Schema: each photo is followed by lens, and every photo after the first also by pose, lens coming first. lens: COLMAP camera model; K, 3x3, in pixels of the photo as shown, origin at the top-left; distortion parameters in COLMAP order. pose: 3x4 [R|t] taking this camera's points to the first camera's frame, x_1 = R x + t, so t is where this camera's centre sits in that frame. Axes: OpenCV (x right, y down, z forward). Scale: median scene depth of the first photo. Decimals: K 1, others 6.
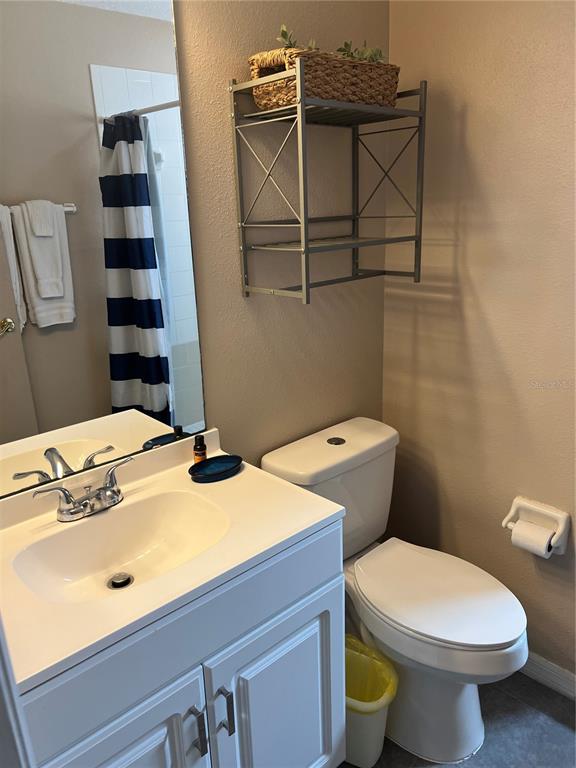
lens RADIAL K [[563.6, 0, 286.1], [0, 563.6, 383.8], [0, 0, 1]] dist [0.003073, -0.001435]
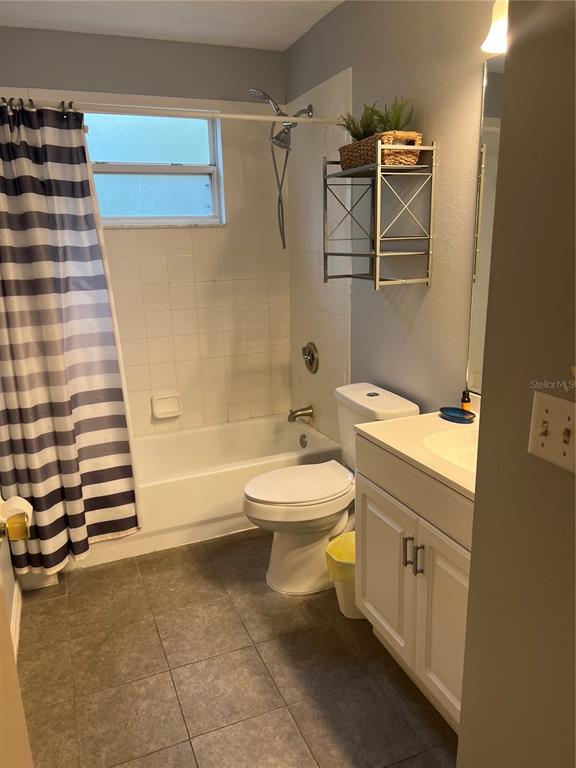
lens RADIAL K [[563.6, 0, 286.1], [0, 563.6, 383.8], [0, 0, 1]] dist [0.003073, -0.001435]
pose [[0.324960, -0.212727, 0.921493, -1.412174], [0.301406, 0.946860, 0.112293, -0.157020], [-0.896413, 0.241253, 0.371809, 0.713998]]
